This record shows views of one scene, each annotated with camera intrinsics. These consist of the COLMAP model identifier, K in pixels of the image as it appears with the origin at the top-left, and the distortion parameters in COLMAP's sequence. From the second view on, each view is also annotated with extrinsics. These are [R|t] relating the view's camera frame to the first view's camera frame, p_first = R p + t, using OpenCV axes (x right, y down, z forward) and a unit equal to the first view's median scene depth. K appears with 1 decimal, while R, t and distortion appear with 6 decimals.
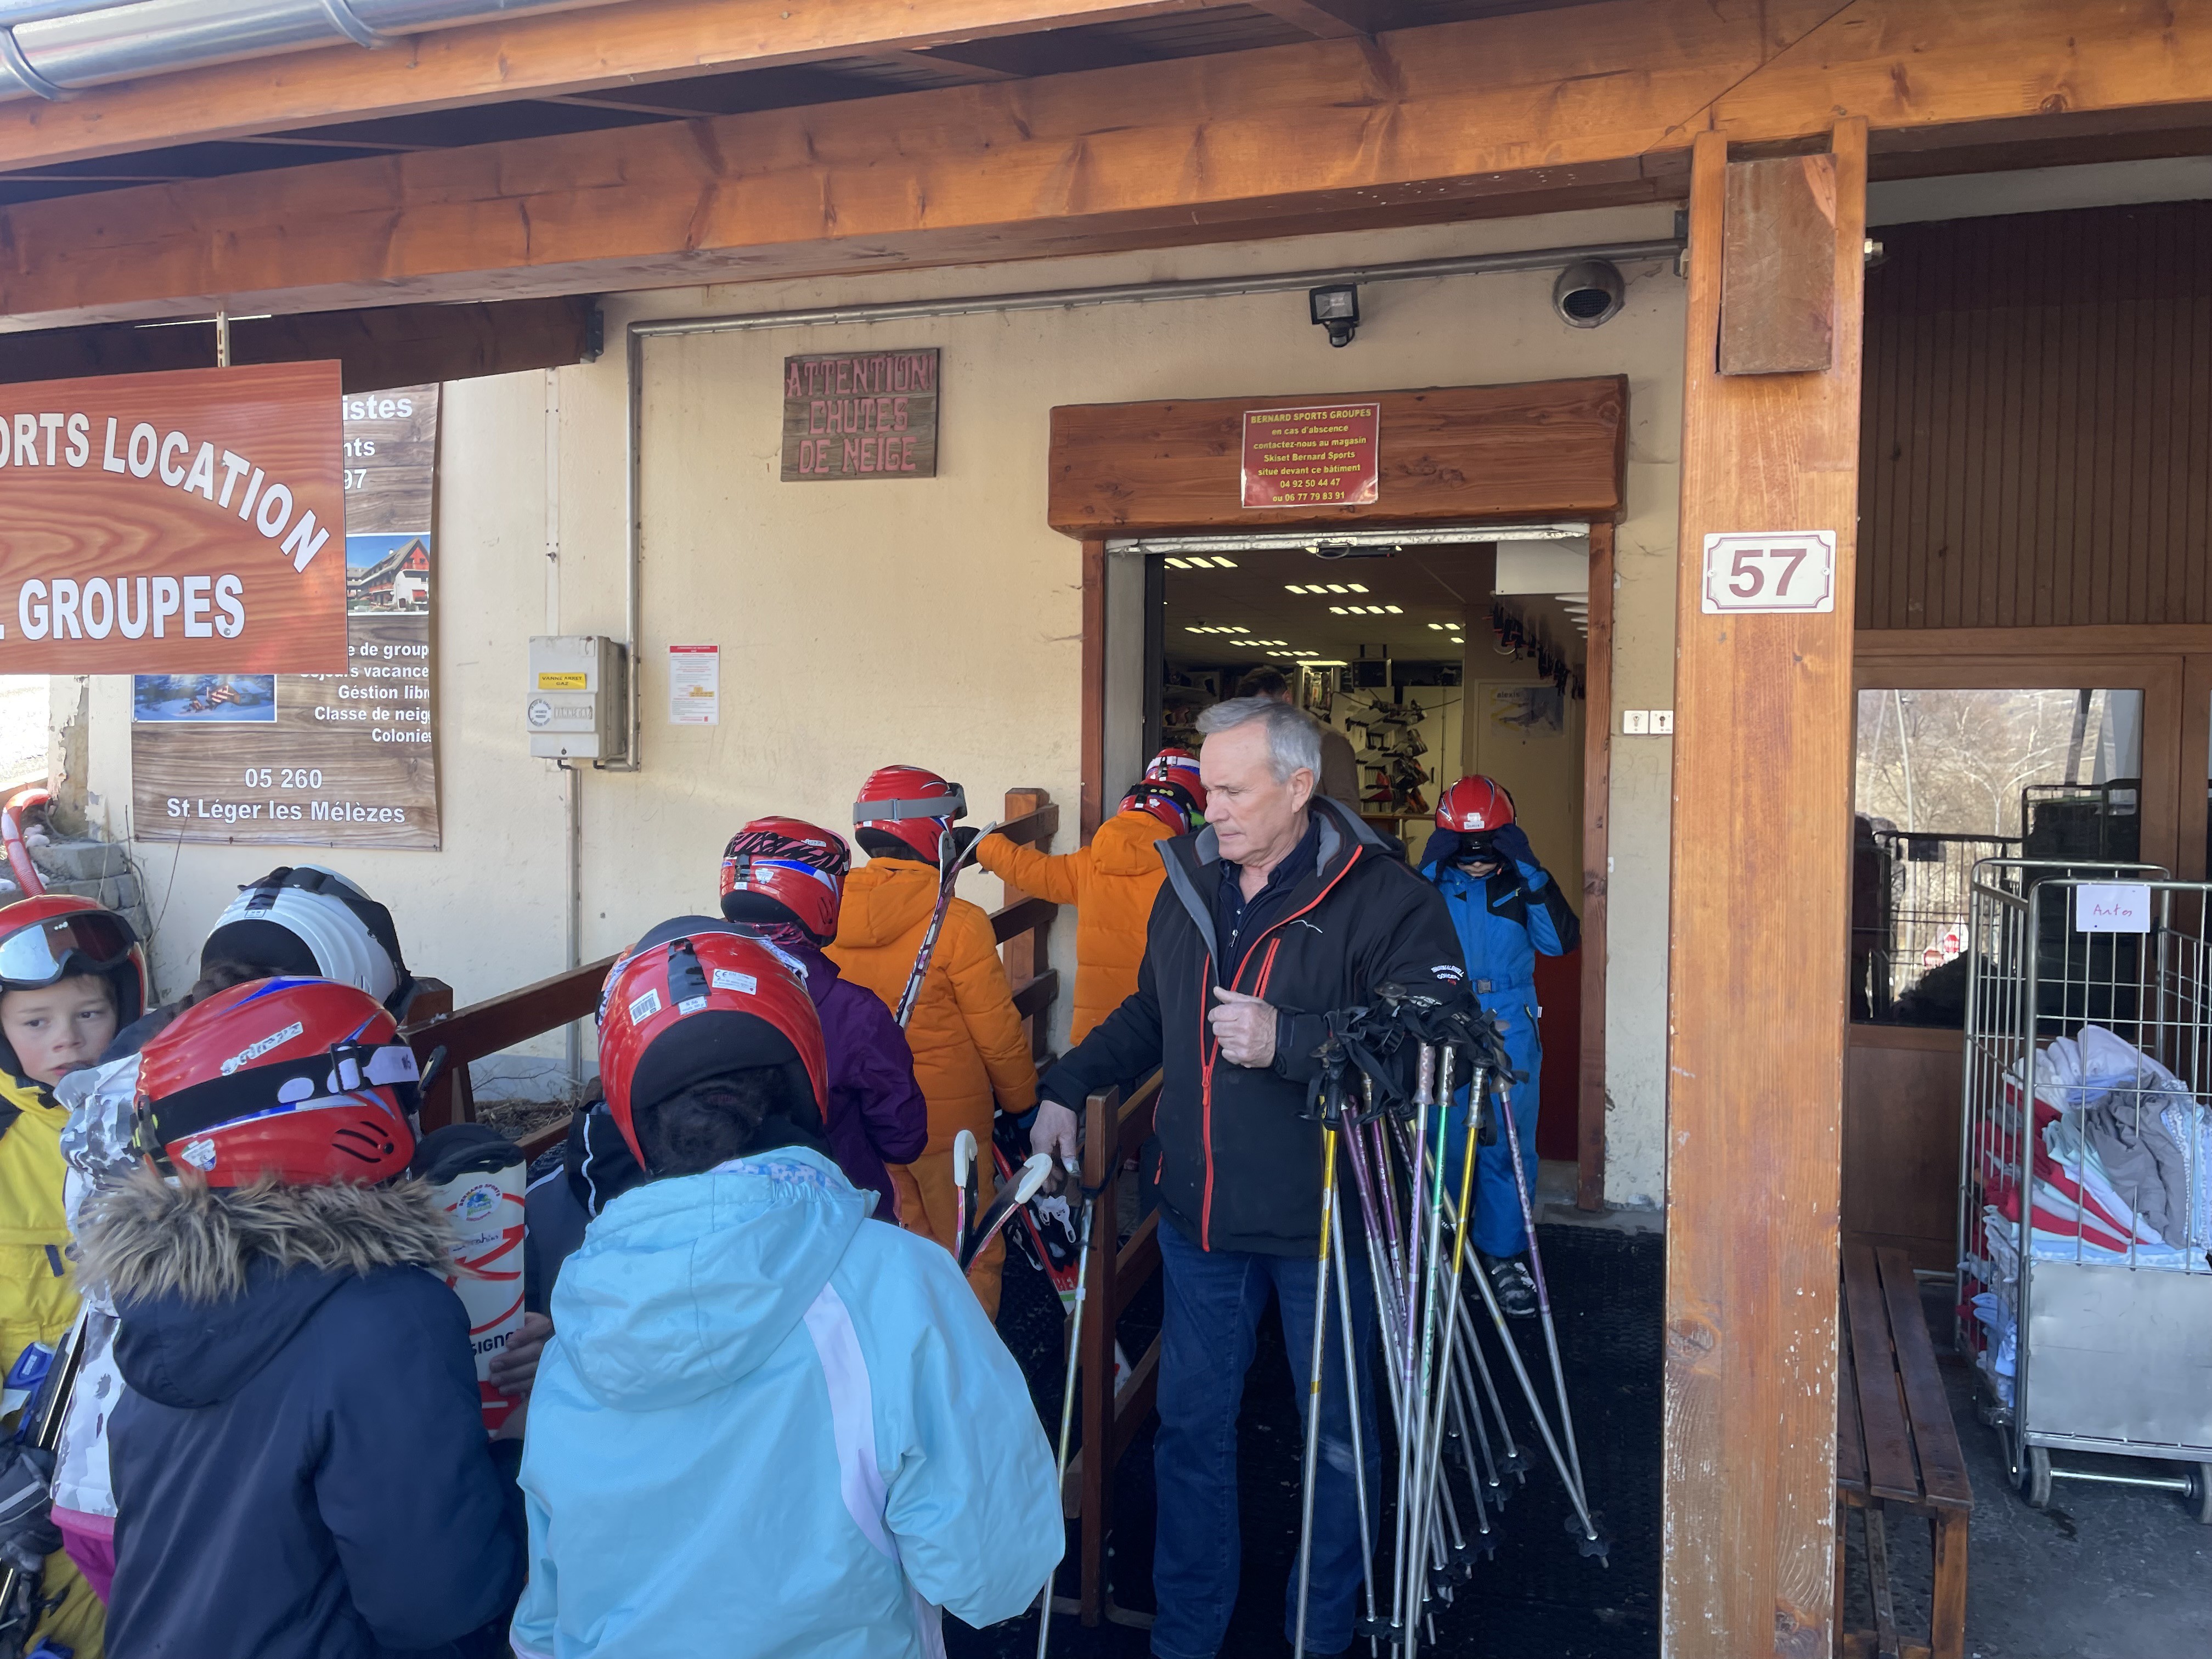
lens RADIAL K [[1657.3, 0, 1111.9], [0, 1657.3, 815.1], [0, 0, 1]] dist [0.095557, -0.117879]
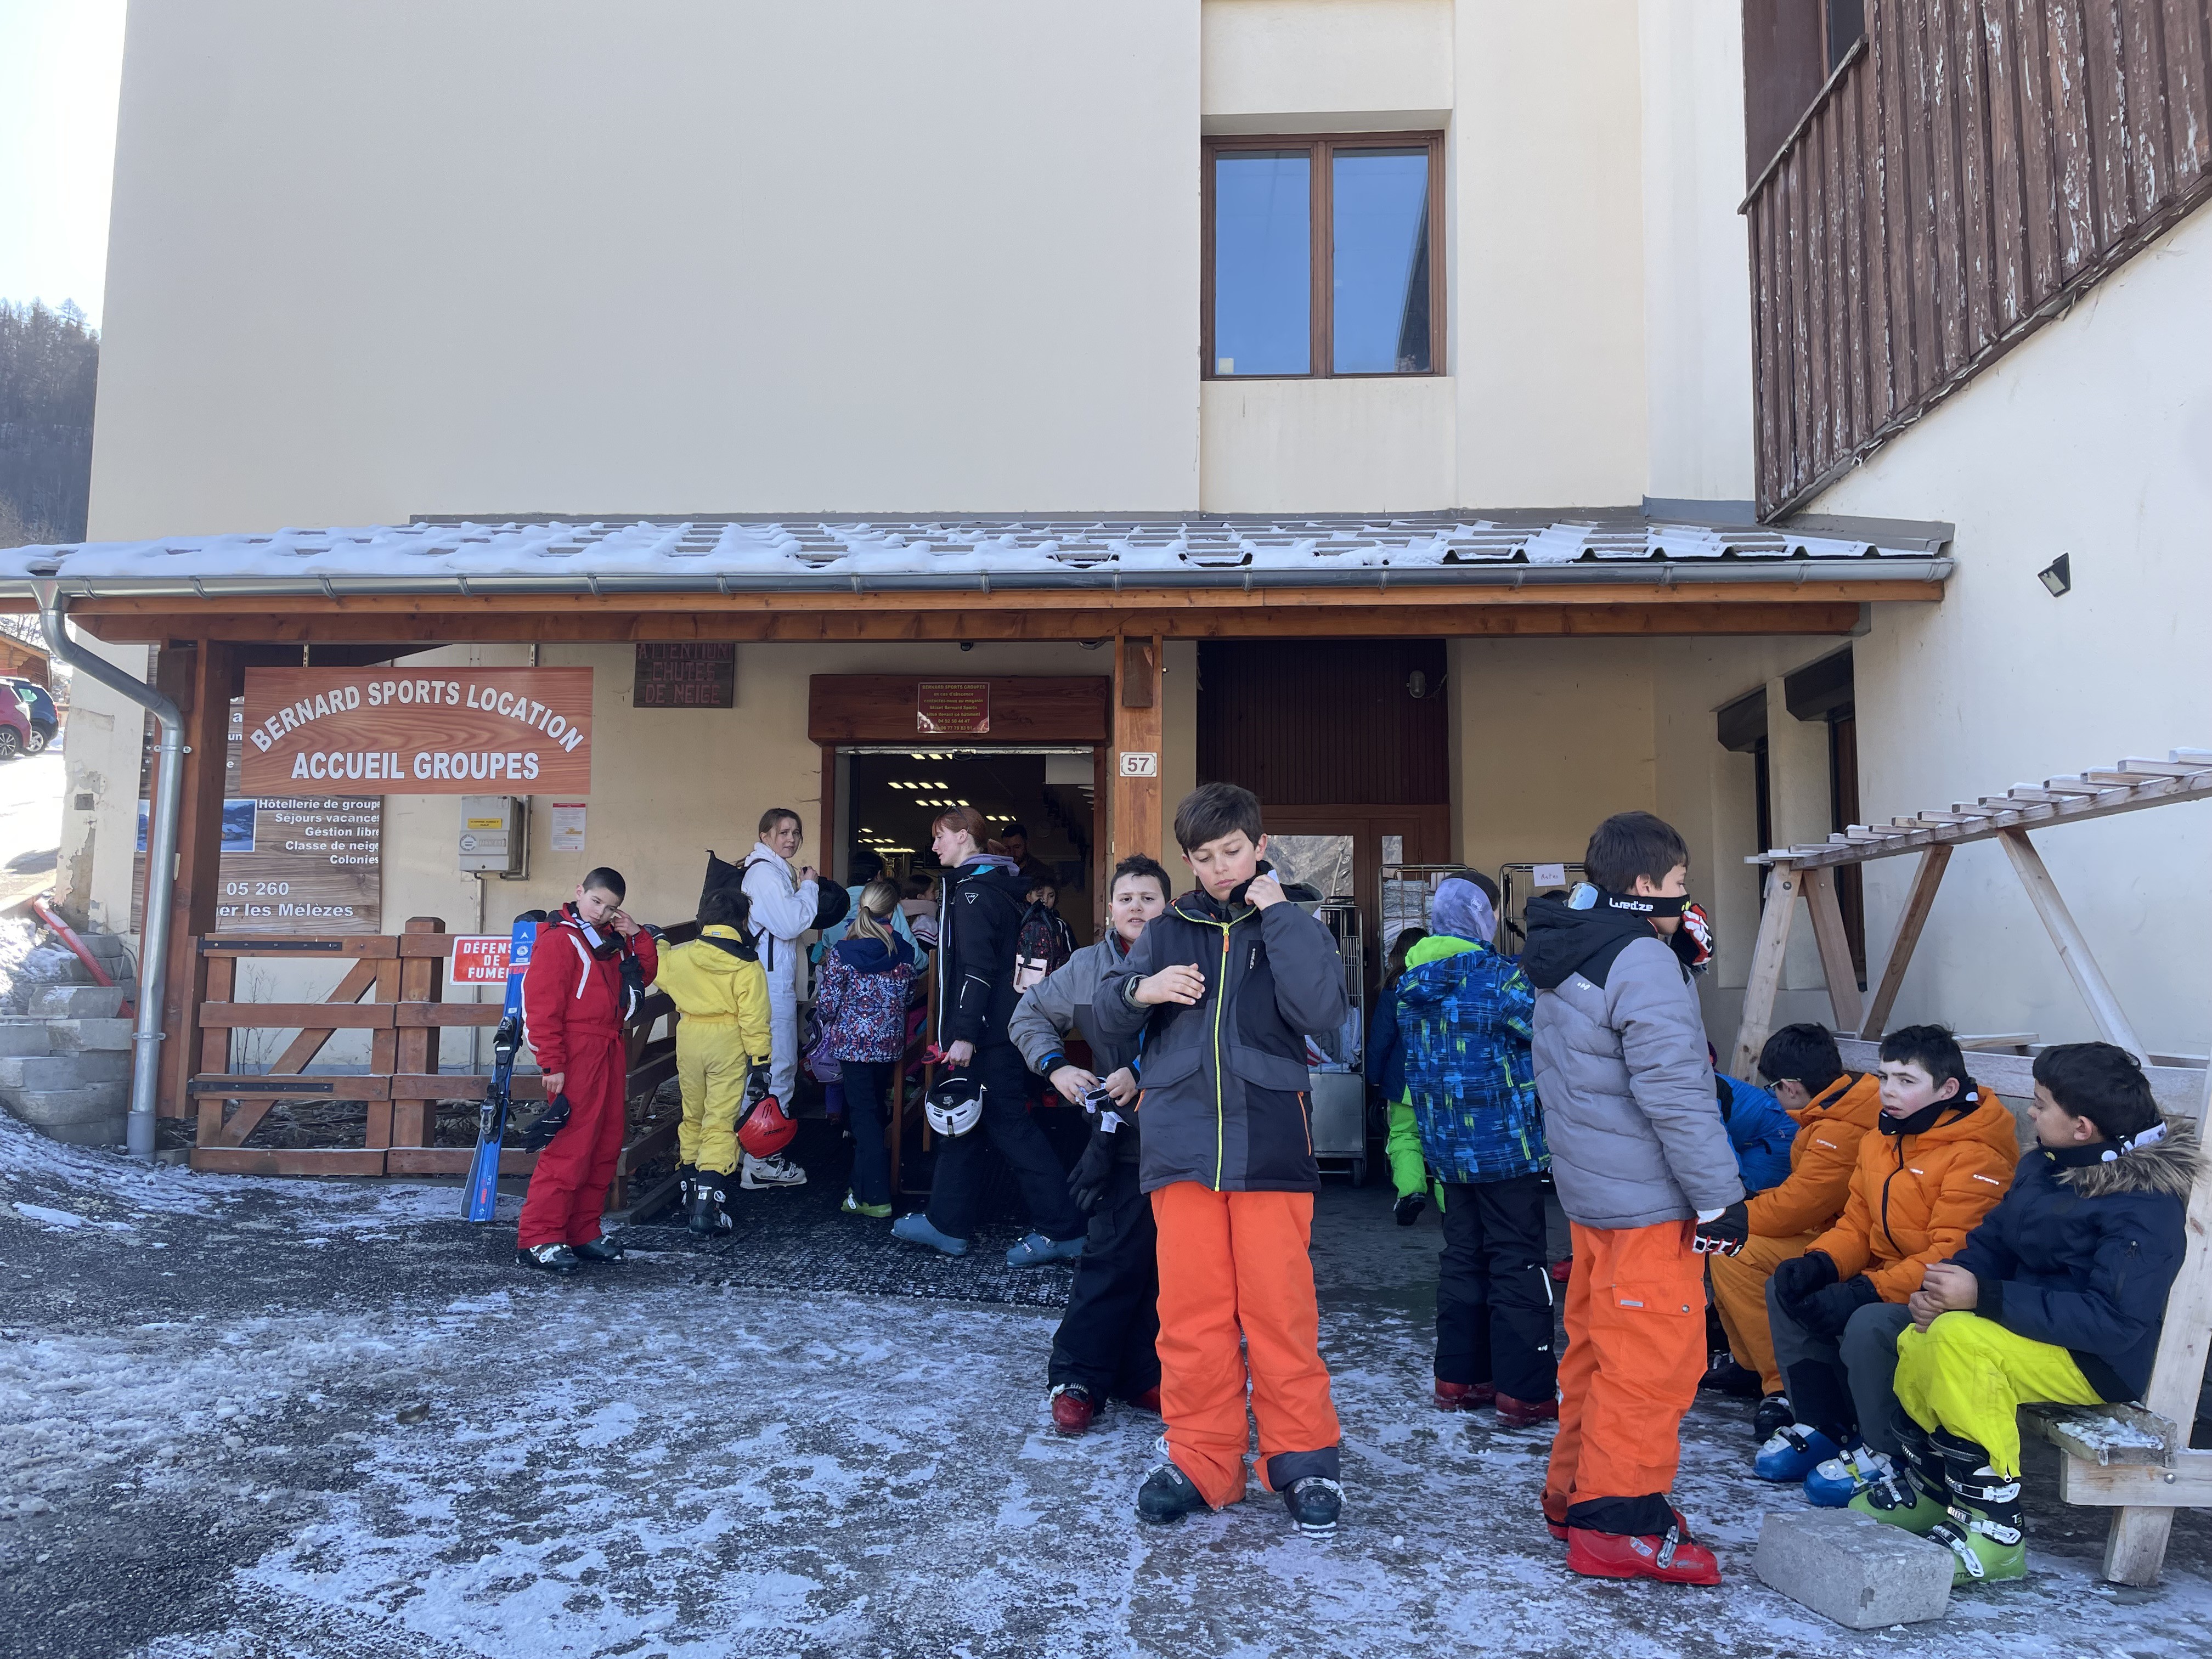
lens RADIAL K [[1657.3, 0, 1083.6], [0, 1657.3, 818.3], [0, 0, 1]] dist [0.095557, -0.117879]
pose [[0.966108, 0.017800, 0.257524, -0.225025], [0.013964, 0.992555, -0.120993, 0.144001], [-0.257761, 0.120489, 0.958667, -0.849919]]
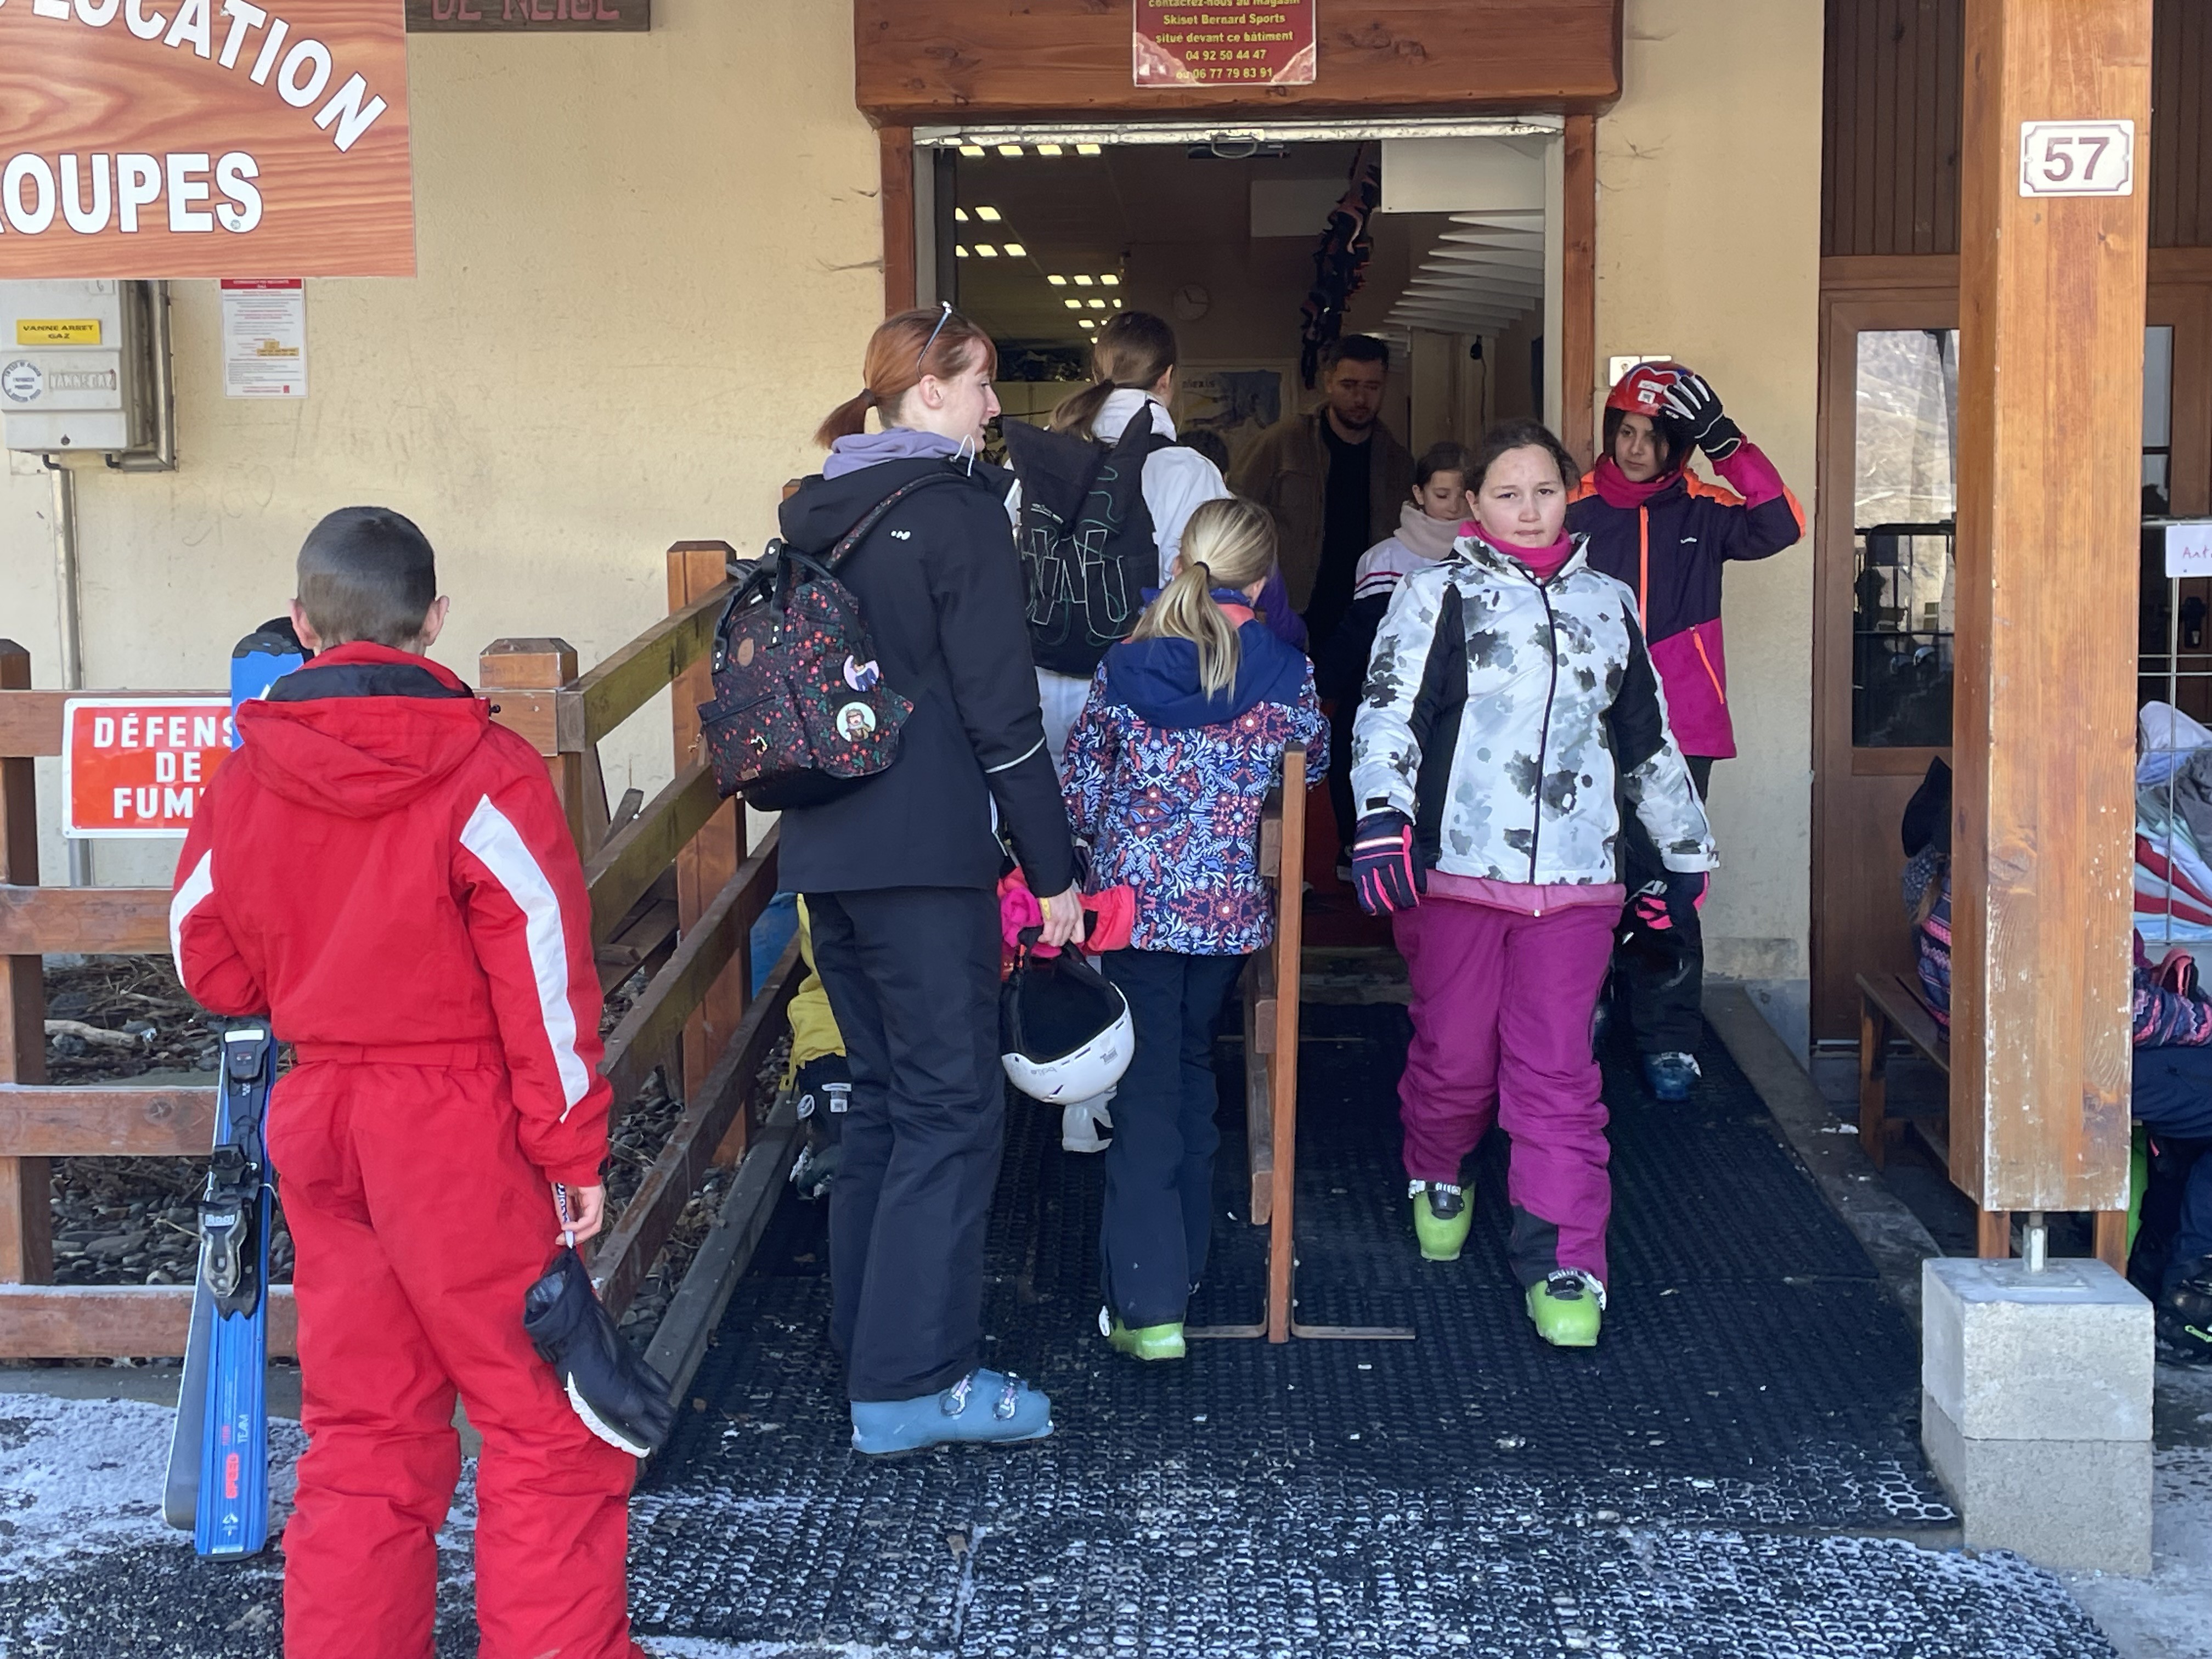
lens RADIAL K [[2953.1, 0, 1095.9], [0, 2953.1, 808.1], [0, 0, 1]] dist [0.062303, 0.000000]
pose [[0.962979, -0.046305, 0.265570, -0.309514], [0.030941, 0.997612, 0.061748, 0.056305], [-0.267795, -0.051244, 0.962112, -0.294594]]
